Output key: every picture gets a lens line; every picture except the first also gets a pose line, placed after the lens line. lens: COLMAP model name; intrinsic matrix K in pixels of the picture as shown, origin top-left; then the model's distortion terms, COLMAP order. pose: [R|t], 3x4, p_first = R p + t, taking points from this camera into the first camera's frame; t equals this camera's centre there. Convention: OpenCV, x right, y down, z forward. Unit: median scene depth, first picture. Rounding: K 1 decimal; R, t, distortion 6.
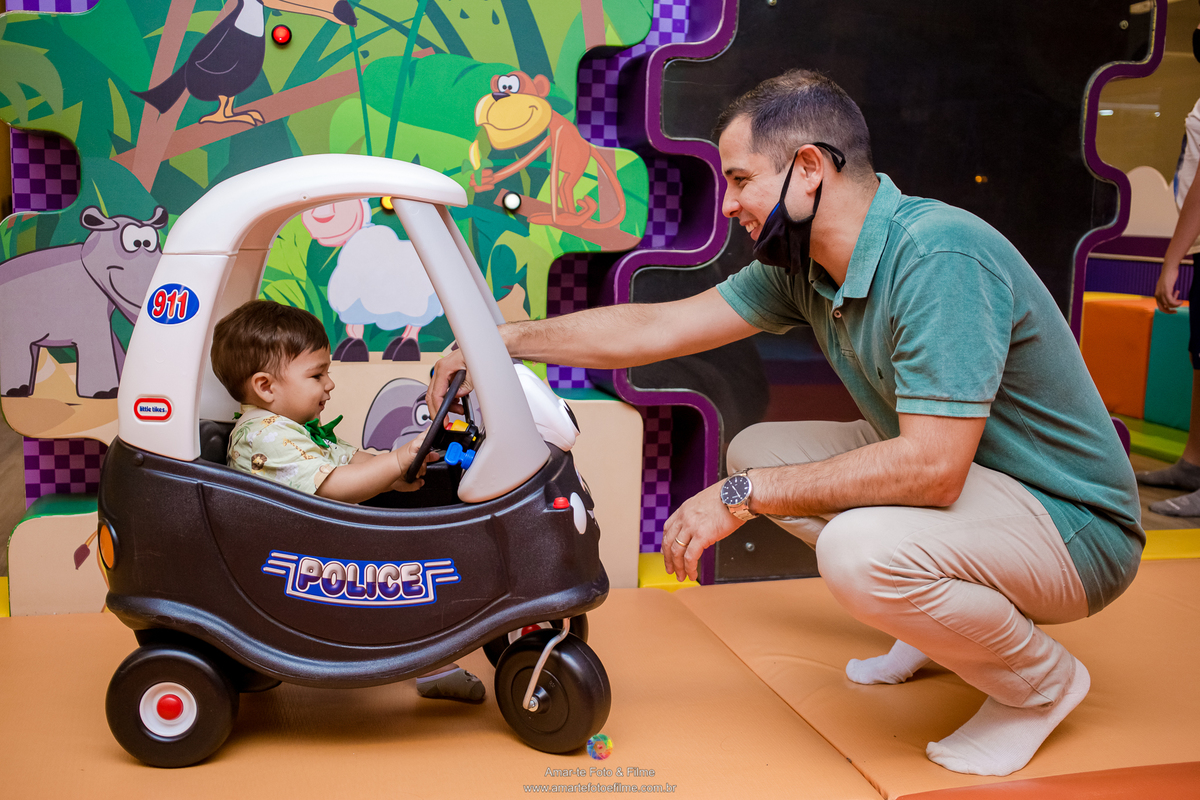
lens RADIAL K [[1423.2, 0, 599.5], [0, 1423.2, 431.7], [0, 0, 1]] dist [-0.067056, 0.195156]
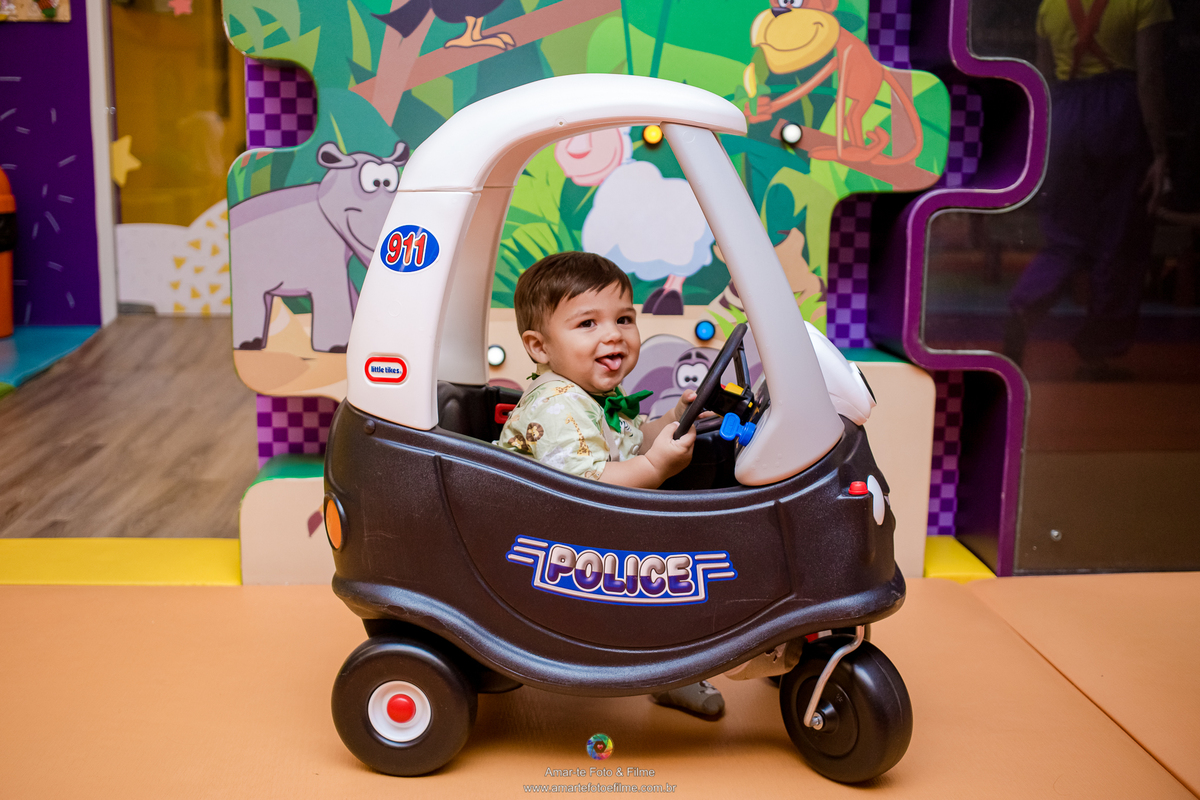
lens RADIAL K [[1423.2, 0, 599.5], [0, 1423.2, 431.7], [0, 0, 1]] dist [-0.067056, 0.195156]
pose [[0.985993, 0.022640, -0.165241, -0.031622], [-0.017206, 0.999265, 0.034245, -0.007155], [0.165895, -0.030922, 0.985658, 0.122348]]
